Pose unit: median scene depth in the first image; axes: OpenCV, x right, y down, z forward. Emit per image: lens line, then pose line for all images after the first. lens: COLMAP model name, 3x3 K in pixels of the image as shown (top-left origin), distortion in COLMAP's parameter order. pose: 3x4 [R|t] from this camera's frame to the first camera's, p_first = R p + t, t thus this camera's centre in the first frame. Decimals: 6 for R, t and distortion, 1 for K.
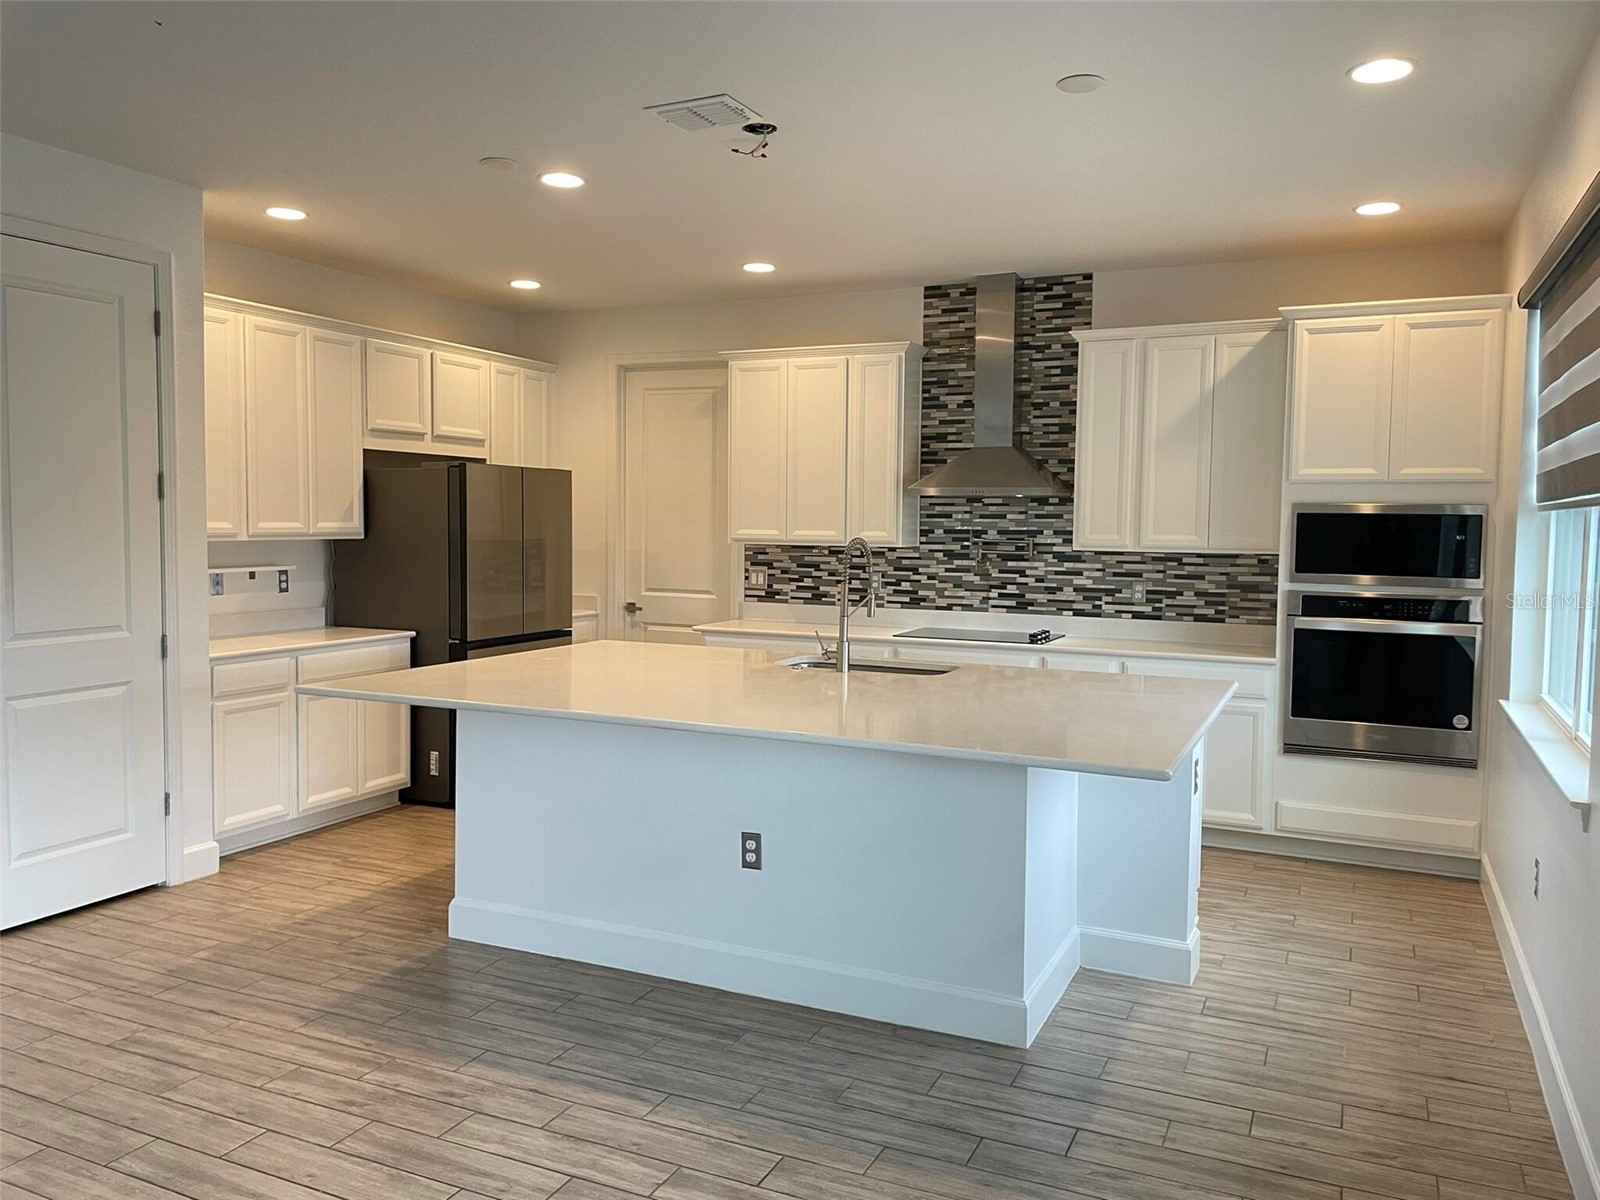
lens RADIAL K [[1206.6, 0, 808.6], [0, 1206.6, 587.3], [0, 0, 1]] dist [0.073164, -0.081756]
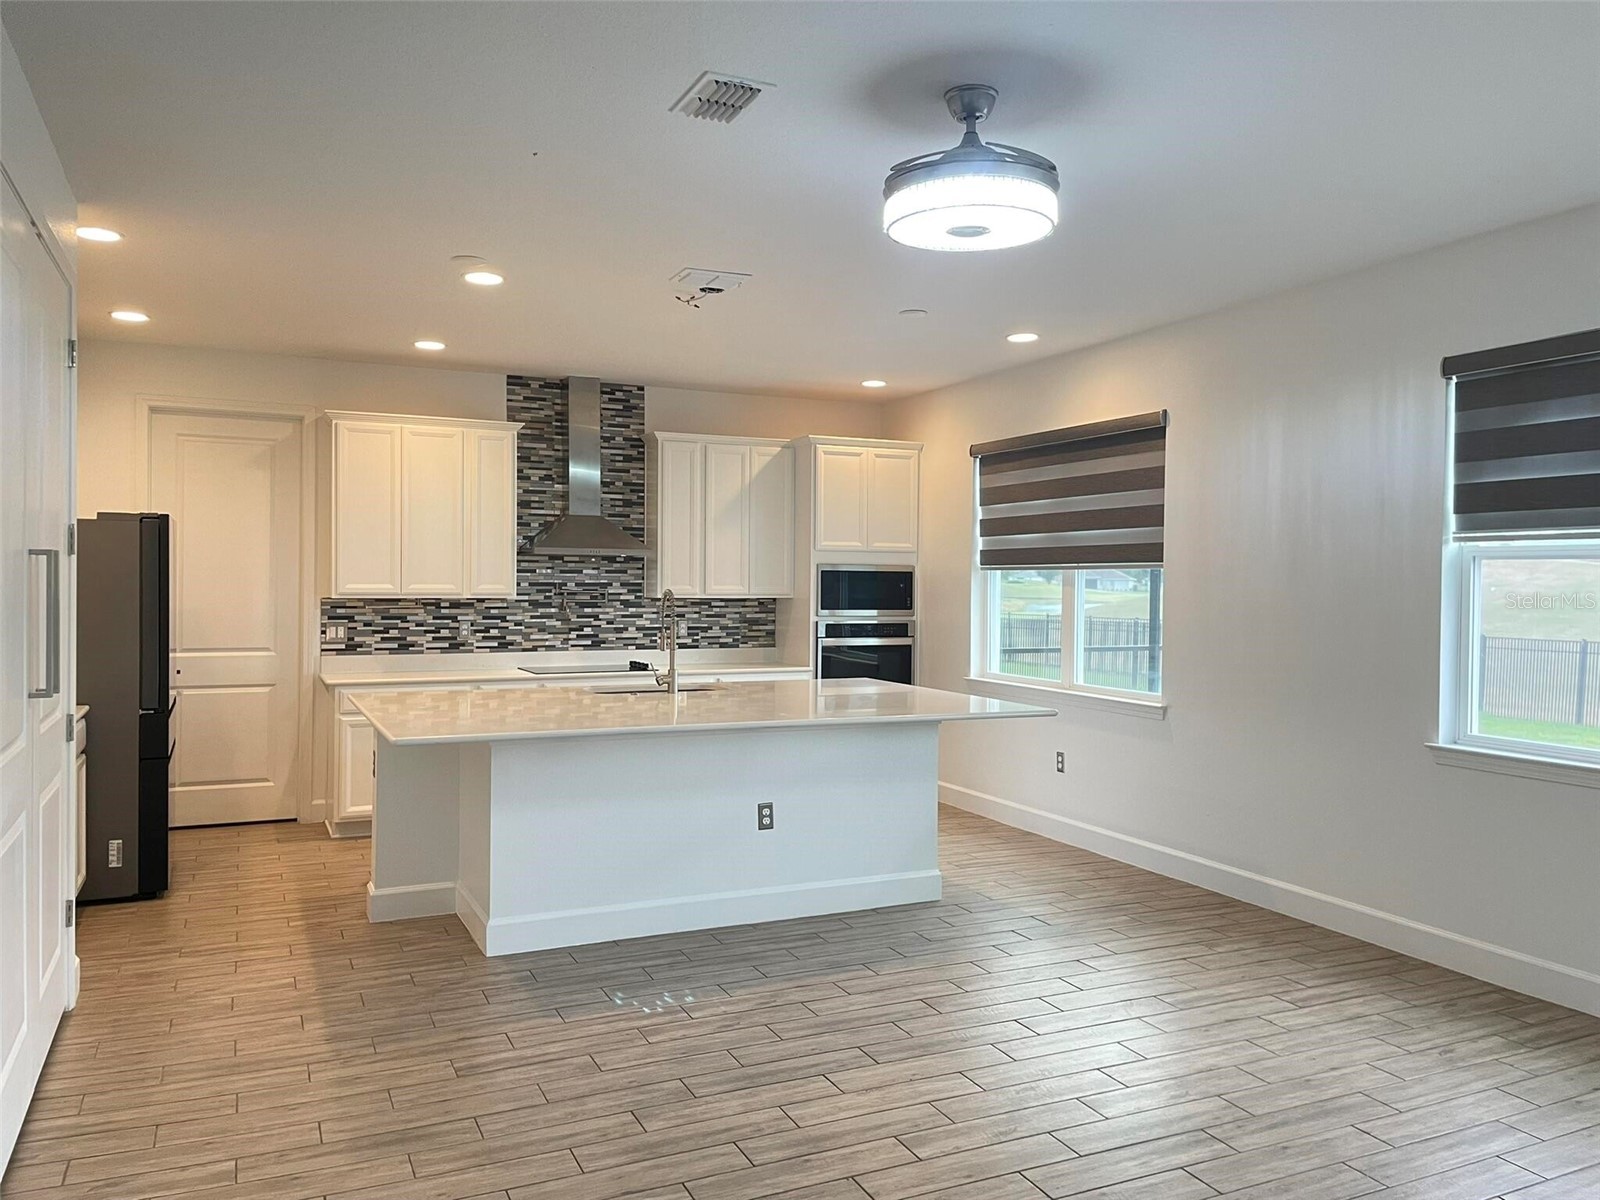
lens RADIAL K [[1206.6, 0, 798.2], [0, 1206.6, 597.5], [0, 0, 1]] dist [0.073164, -0.081756]
pose [[0.645770, -0.017797, 0.763324, -0.663985], [0.042538, 0.999014, -0.012695, -0.008002], [-0.762346, 0.040668, 0.645891, 0.043586]]
